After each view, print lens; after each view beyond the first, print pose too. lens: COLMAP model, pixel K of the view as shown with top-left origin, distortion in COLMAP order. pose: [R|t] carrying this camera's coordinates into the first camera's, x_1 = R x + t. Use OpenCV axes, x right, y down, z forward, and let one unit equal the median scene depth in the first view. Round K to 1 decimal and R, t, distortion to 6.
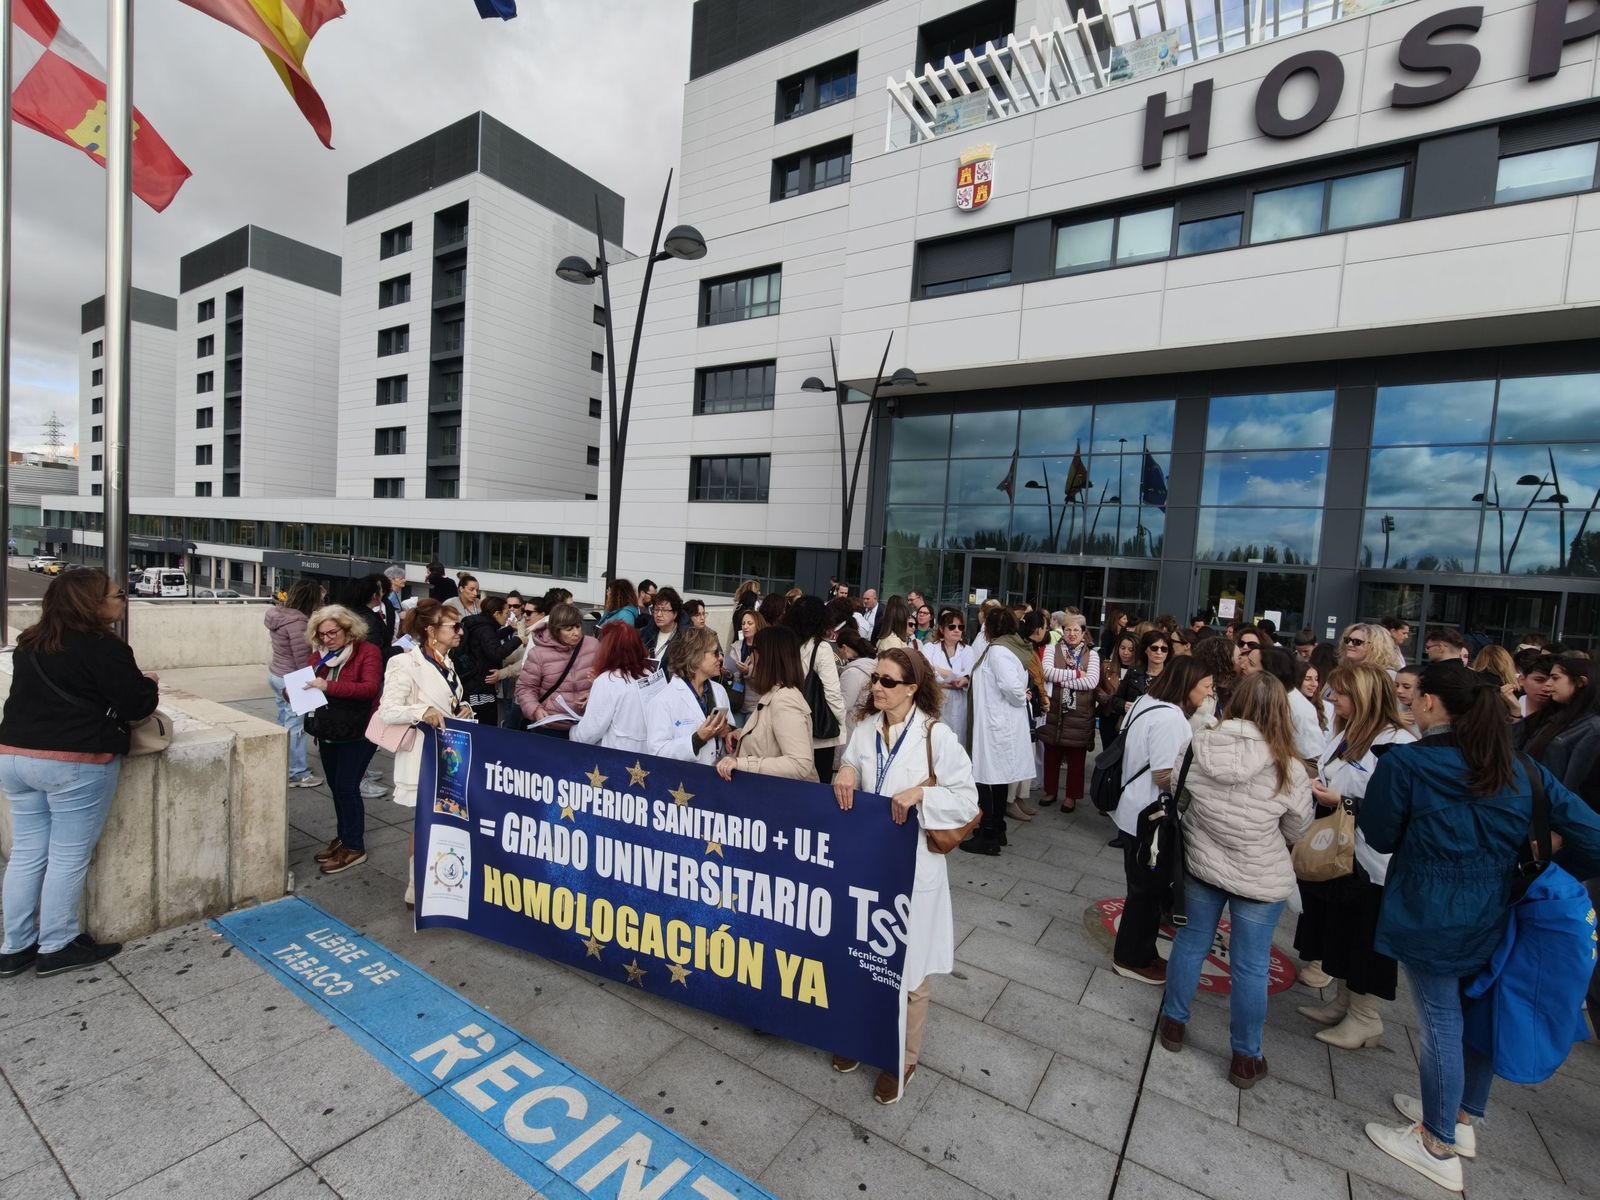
lens RADIAL K [[708.9, 0, 813.5], [0, 708.9, 638.6], [0, 0, 1]] dist [0.000261, 0.001192]
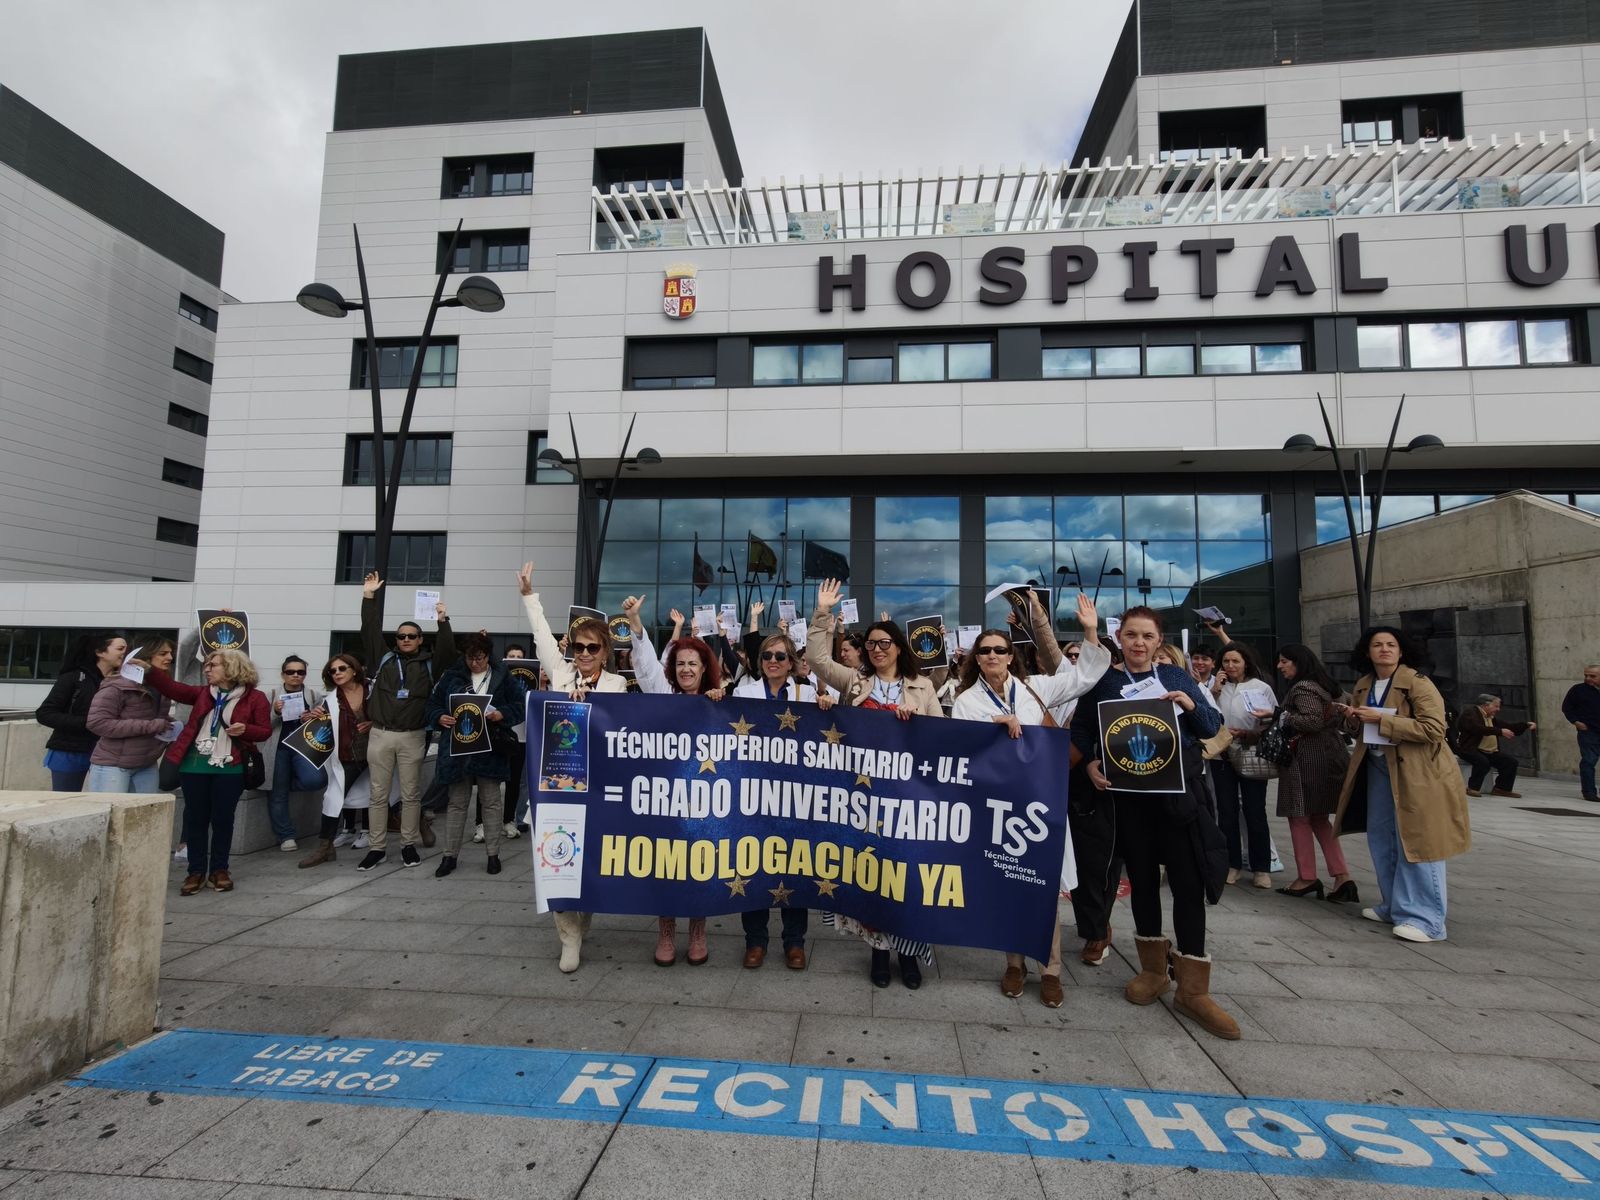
lens RADIAL K [[708.9, 0, 813.5], [0, 708.9, 638.6], [0, 0, 1]] dist [0.000261, 0.001192]
pose [[0.889346, -0.029965, 0.456251, -0.122818], [0.087683, 0.990507, -0.105862, 0.026147], [-0.448748, 0.134154, 0.883532, 0.001622]]
